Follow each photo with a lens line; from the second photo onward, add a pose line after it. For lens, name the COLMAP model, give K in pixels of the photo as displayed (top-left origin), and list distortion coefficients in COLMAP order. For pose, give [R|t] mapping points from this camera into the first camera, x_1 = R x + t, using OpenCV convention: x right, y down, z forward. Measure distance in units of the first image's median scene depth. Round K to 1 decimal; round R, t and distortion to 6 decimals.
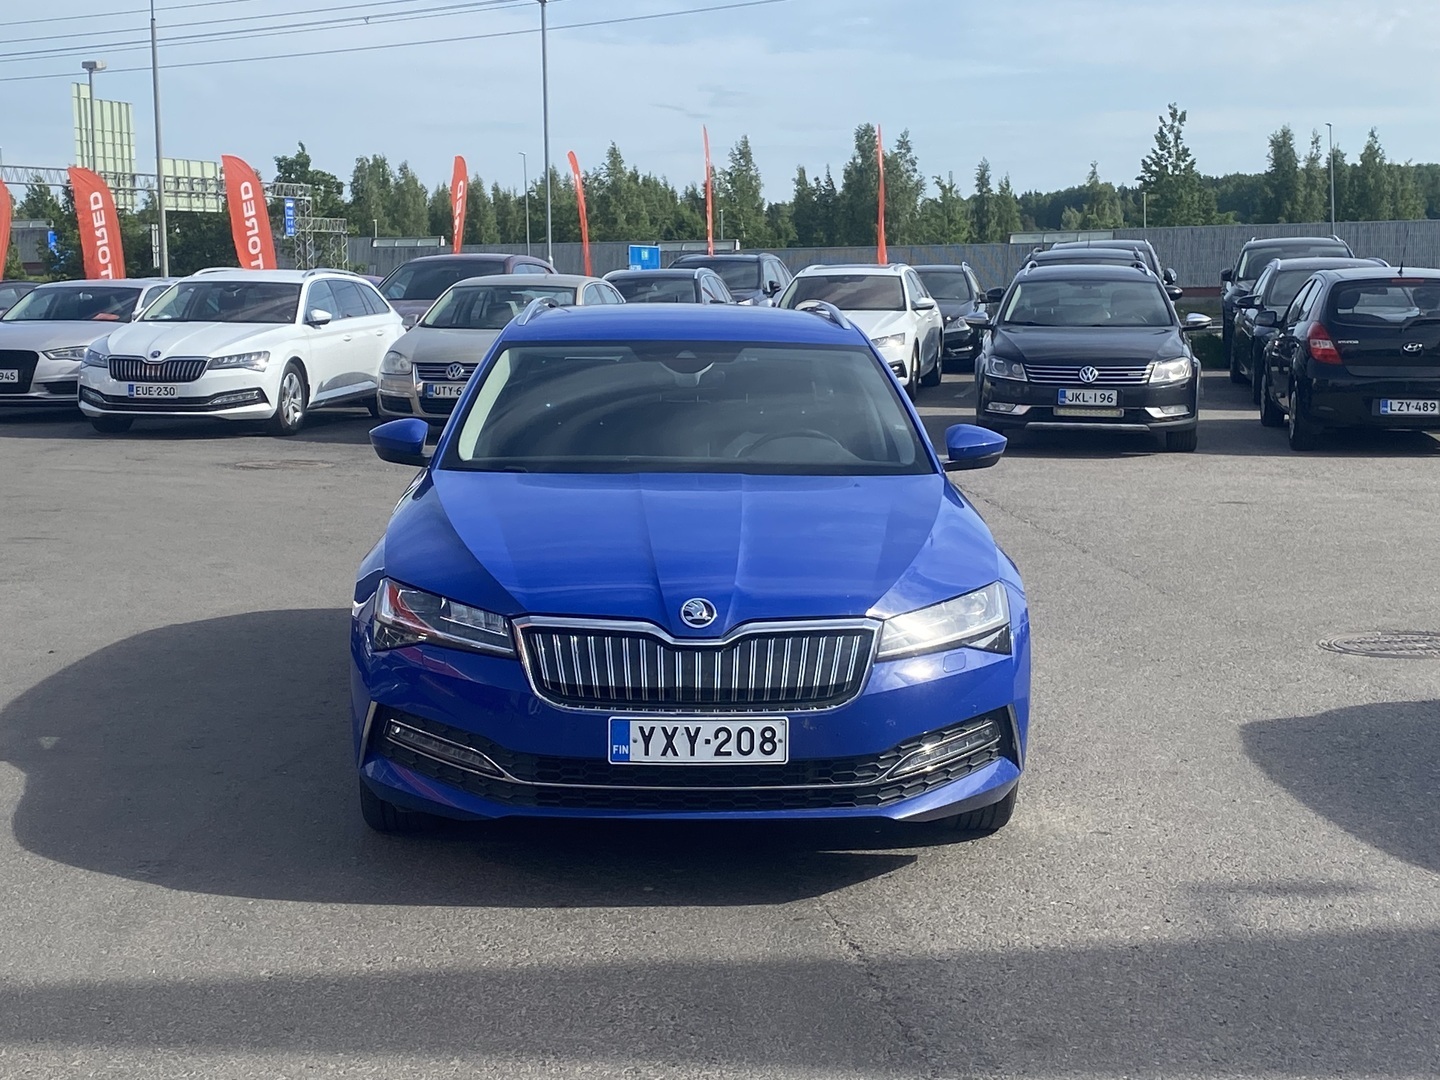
lens RADIAL K [[2293.9, 0, 730.4], [0, 2293.9, 539.9], [0, 0, 1]] dist [0.284684, -1.041881]
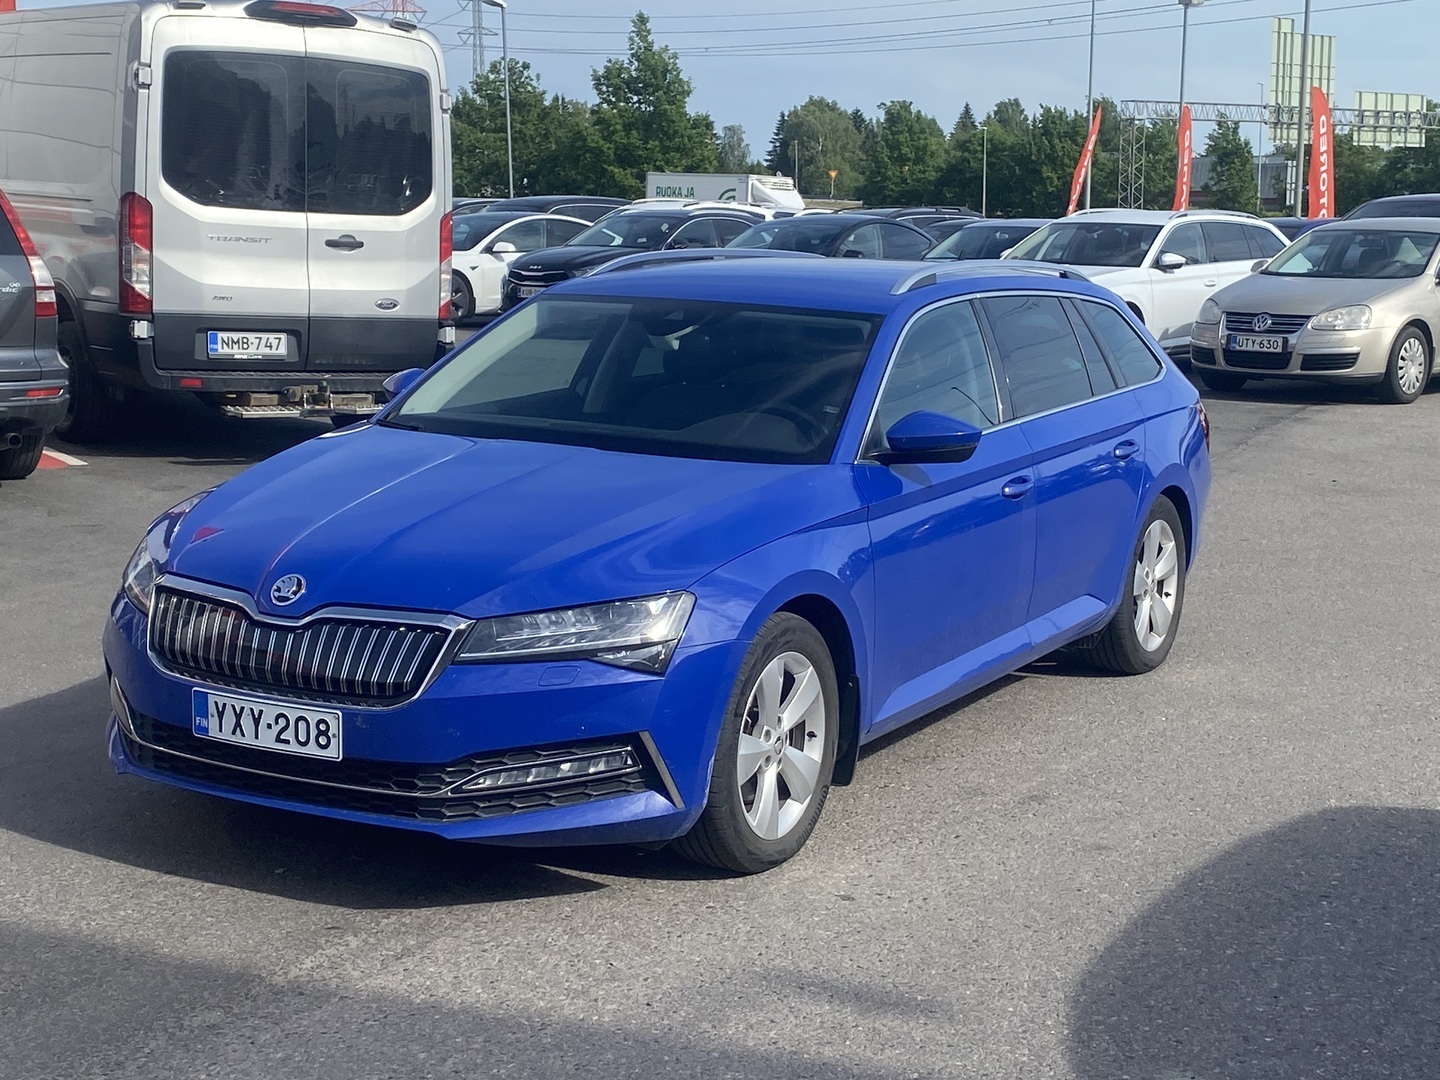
lens RADIAL K [[2293.9, 0, 730.4], [0, 2293.9, 539.9], [0, 0, 1]] dist [0.284684, -1.041881]
pose [[0.851002, 0.095846, -0.516341, 0.630751], [-0.081498, 0.995396, 0.050451, -0.051489], [0.518799, -0.000854, 0.854896, 0.281519]]
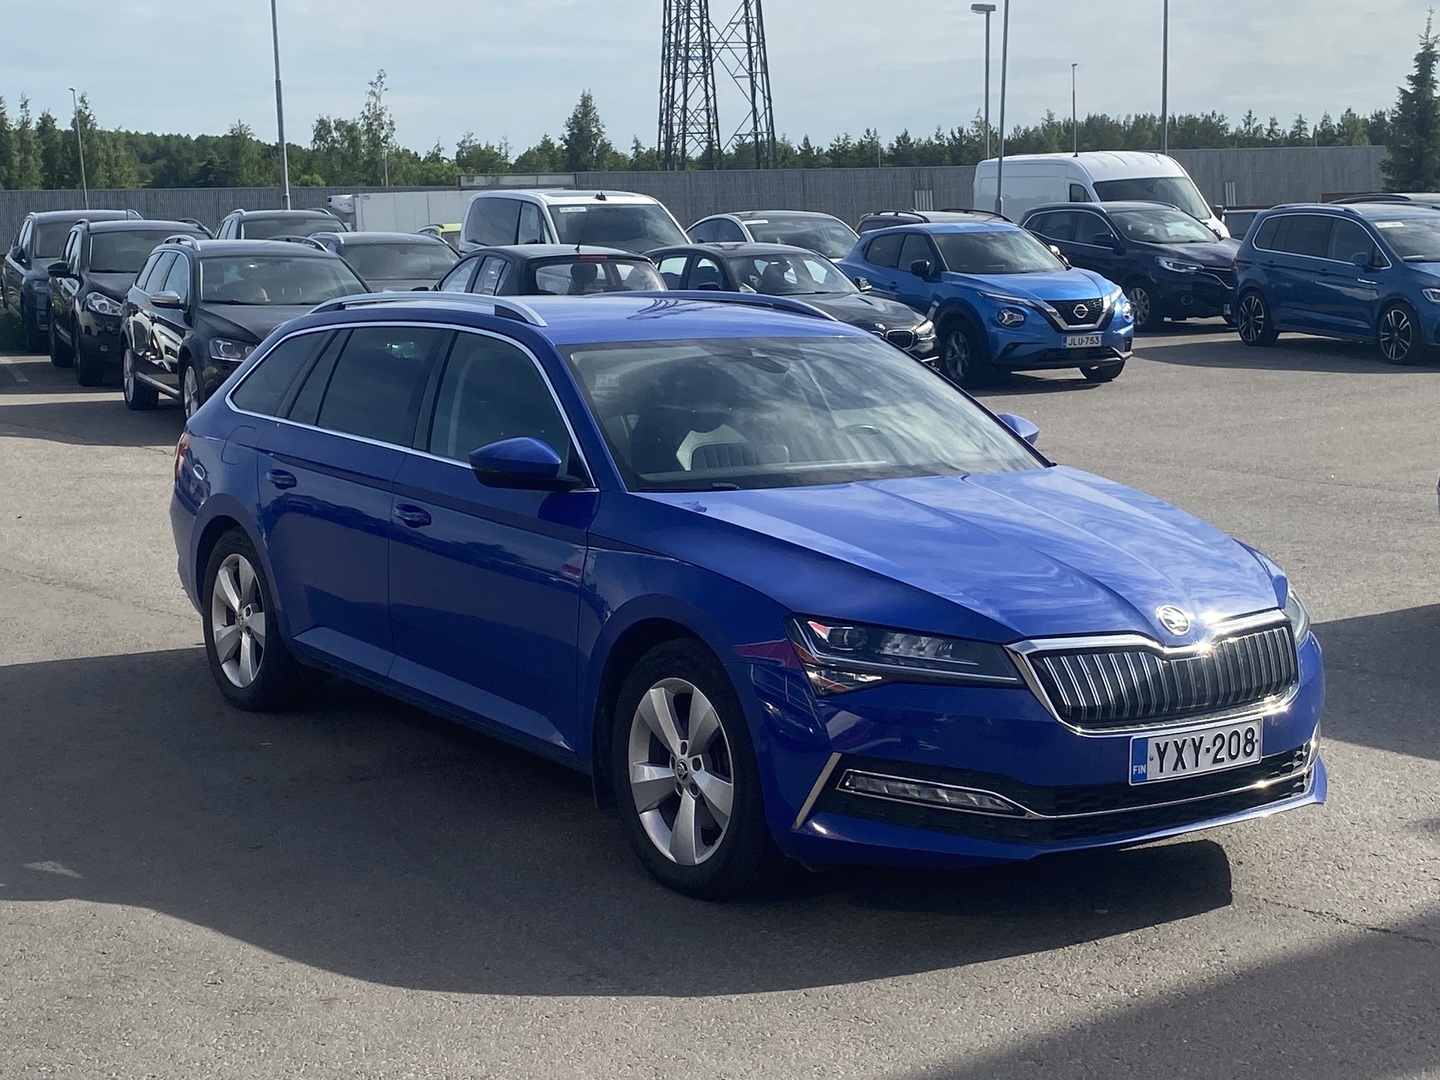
lens RADIAL K [[2293.9, 0, 730.4], [0, 2293.9, 539.9], [0, 0, 1]] dist [0.284684, -1.041881]
pose [[0.840885, -0.077695, 0.535608, -0.695363], [0.069798, 0.996946, 0.035037, -0.049582], [-0.536694, 0.007923, 0.843740, 0.274541]]
